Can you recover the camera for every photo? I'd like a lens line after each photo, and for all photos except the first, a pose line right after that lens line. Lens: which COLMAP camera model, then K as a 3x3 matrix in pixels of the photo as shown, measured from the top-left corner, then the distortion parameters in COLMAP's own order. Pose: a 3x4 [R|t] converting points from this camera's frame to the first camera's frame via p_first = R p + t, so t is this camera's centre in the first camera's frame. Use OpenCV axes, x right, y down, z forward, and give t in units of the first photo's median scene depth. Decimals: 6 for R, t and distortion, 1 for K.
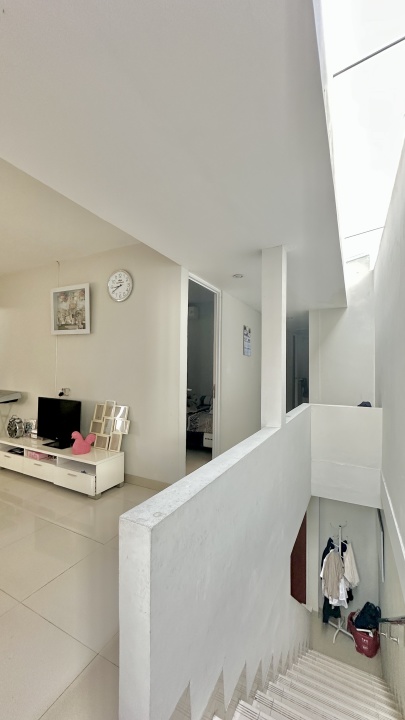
lens RADIAL K [[288.5, 0, 202.5], [0, 288.5, 360.0], [0, 0, 1]] dist [-0.001673, -0.000007]
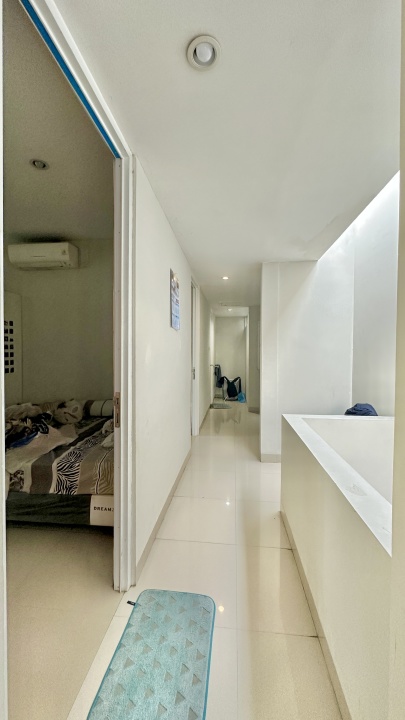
lens RADIAL K [[288.5, 0, 202.5], [0, 288.5, 360.0], [0, 0, 1]] dist [-0.001673, -0.000007]
pose [[0.929707, -0.015588, 0.367971, 0.003788], [-0.002478, 0.998817, 0.048574, 0.016728], [-0.368292, -0.046071, 0.928568, 0.482316]]
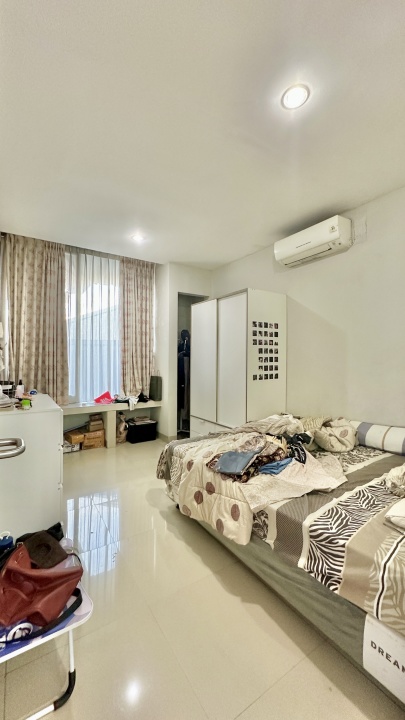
lens RADIAL K [[288.5, 0, 202.5], [0, 288.5, 360.0], [0, 0, 1]] dist [-0.001673, -0.000007]
pose [[0.872573, -0.005904, -0.488448, 0.004133], [0.014646, 0.999794, 0.014080, 0.029022], [0.488264, -0.019440, 0.872479, 0.663143]]
